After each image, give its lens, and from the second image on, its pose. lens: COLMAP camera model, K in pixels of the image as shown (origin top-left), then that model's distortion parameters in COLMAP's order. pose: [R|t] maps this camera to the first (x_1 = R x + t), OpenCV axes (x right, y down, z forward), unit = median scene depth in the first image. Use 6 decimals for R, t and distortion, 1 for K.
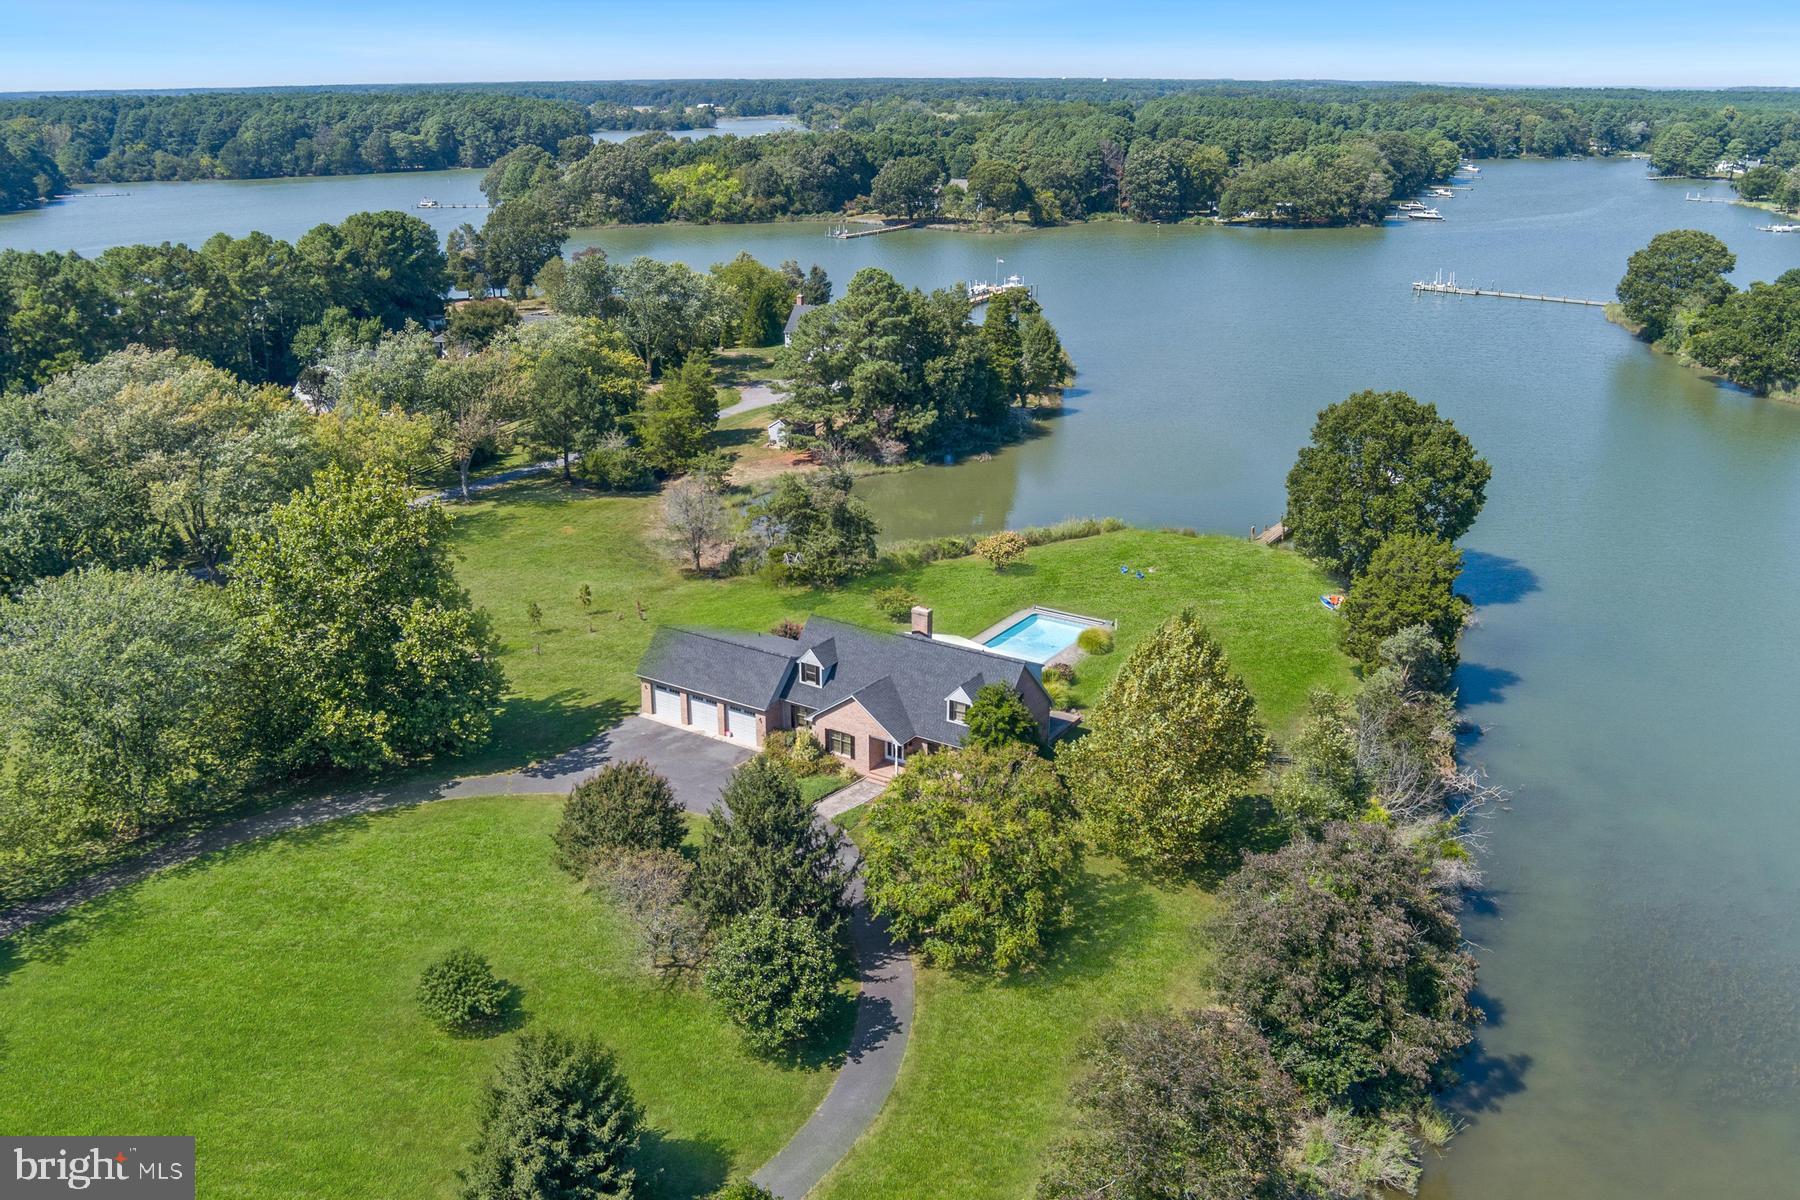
lens RADIAL K [[1471.7, 0, 886.6], [0, 1471.7, 613.2], [0, 0, 1]] dist [-0.080658, 0.031439]
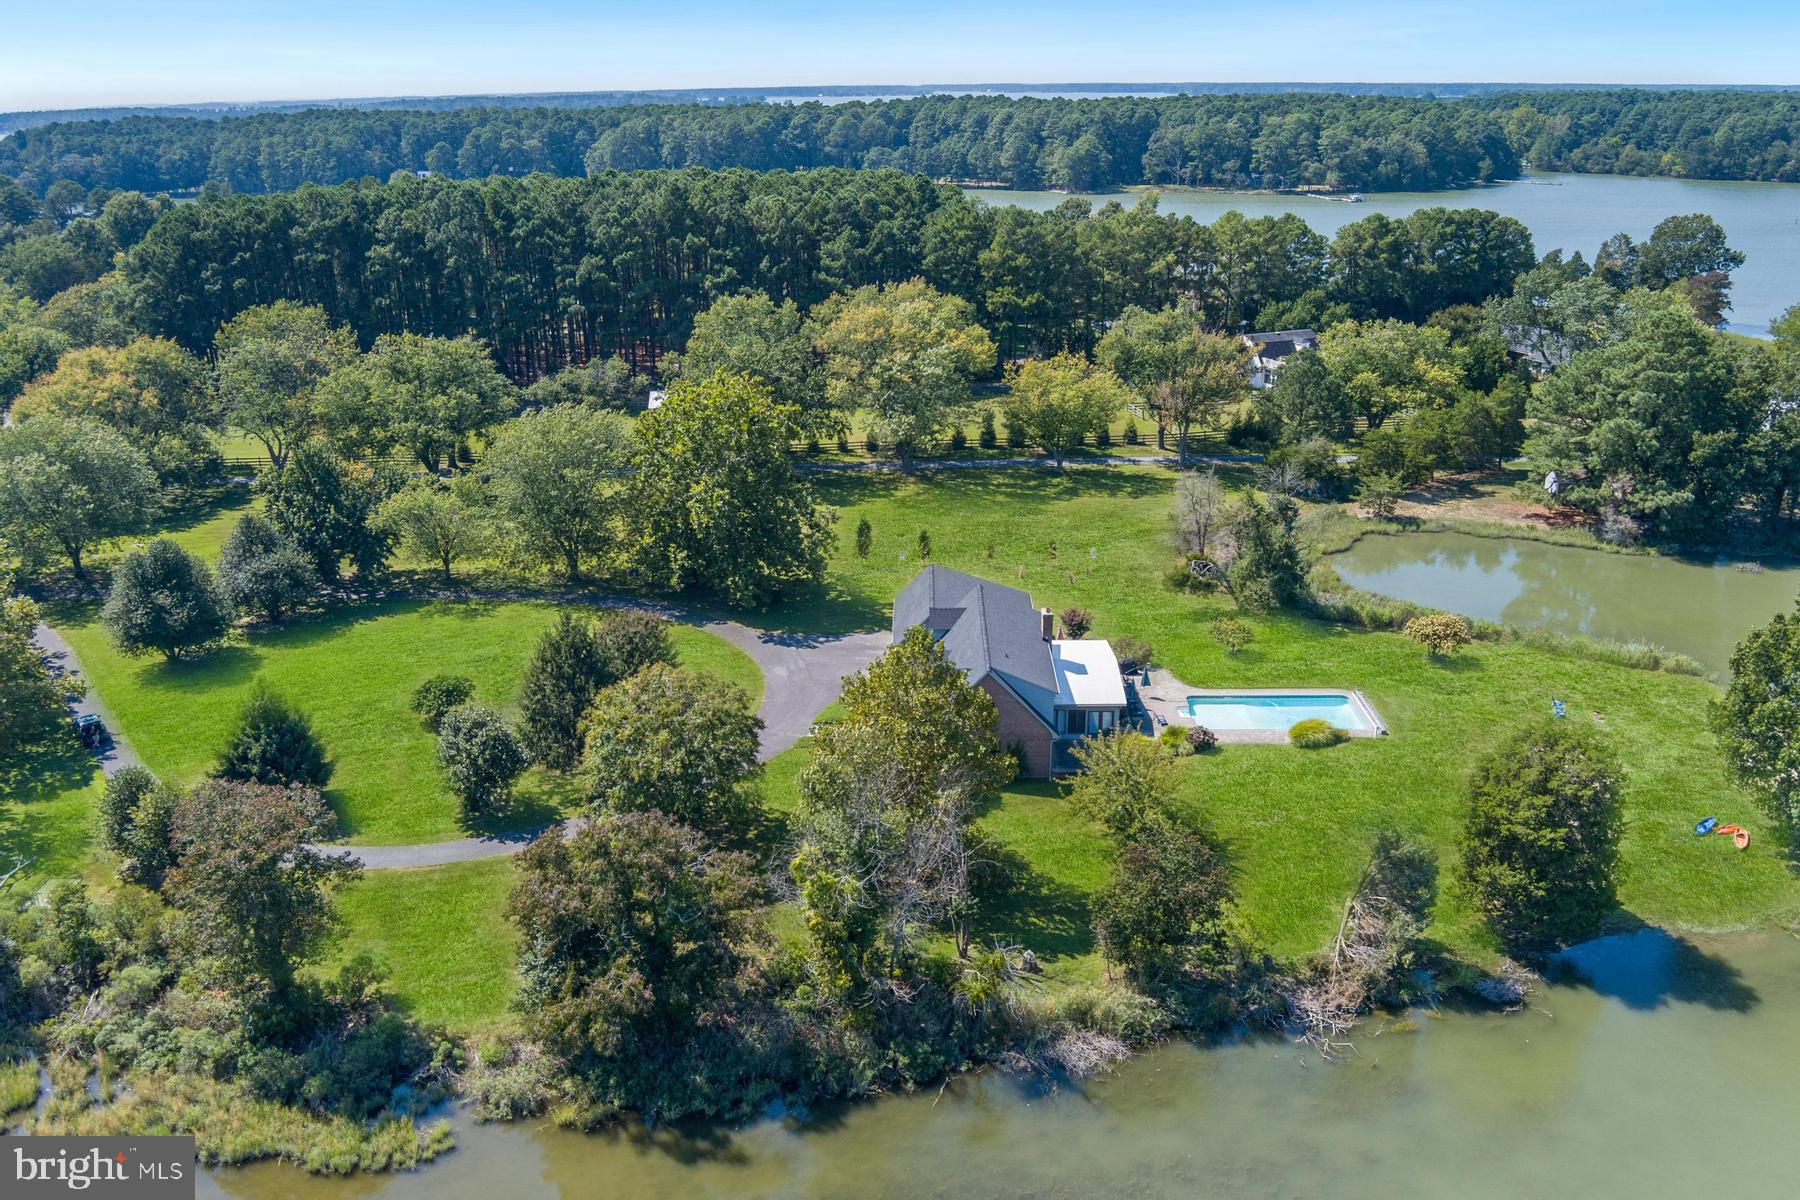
lens RADIAL K [[1471.7, 0, 898.6], [0, 1471.7, 597.9], [0, 0, 1]] dist [-0.080658, 0.031439]
pose [[0.530340, 0.275653, -0.801720, 0.457742], [-0.279808, 0.949586, 0.141400, -0.073781], [0.800279, 0.149338, 0.580734, 0.198096]]
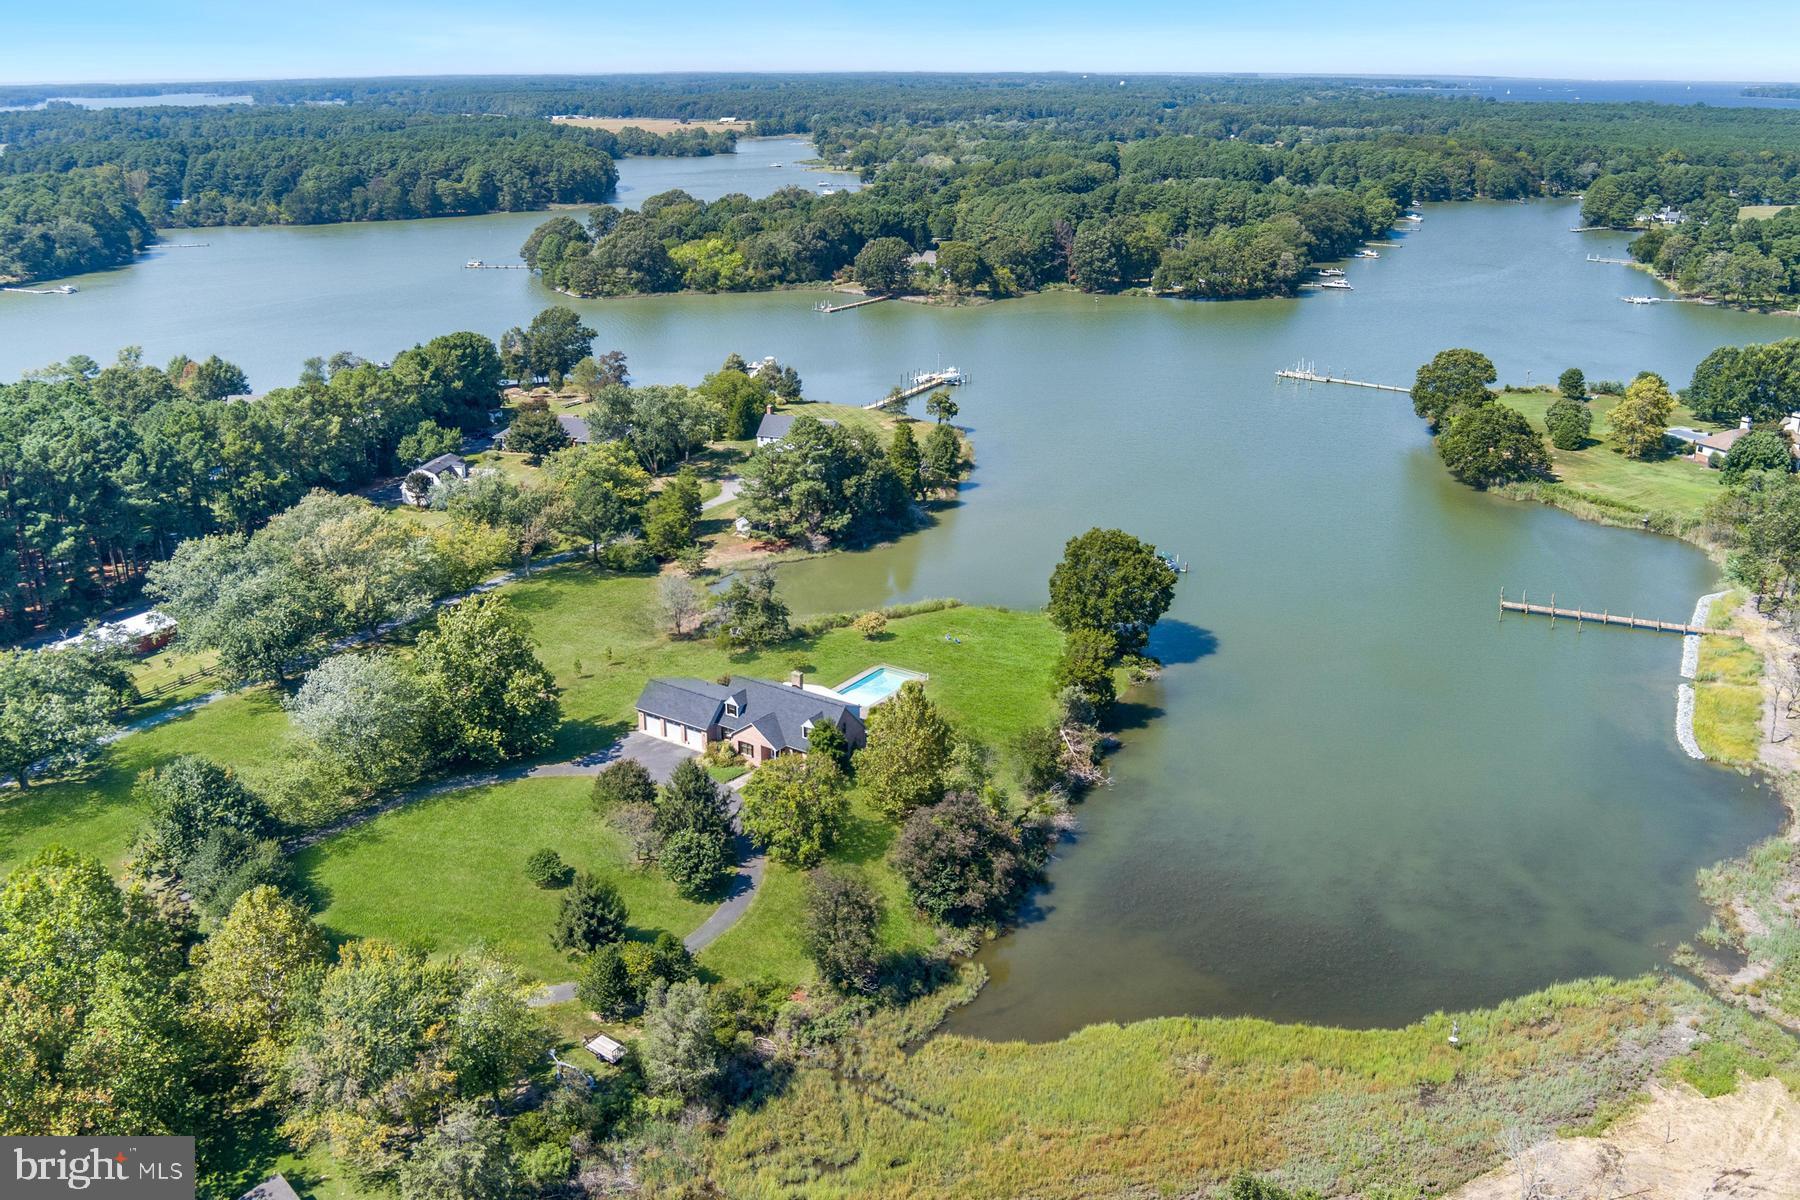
lens RADIAL K [[1471.7, 0, 896.1], [0, 1471.7, 606.6], [0, 0, 1]] dist [-0.080658, 0.031439]
pose [[0.999917, 0.008445, -0.009778, 0.094471], [-0.008407, 0.999957, 0.004008, -0.053689], [0.009811, -0.003925, 0.999944, -0.452182]]
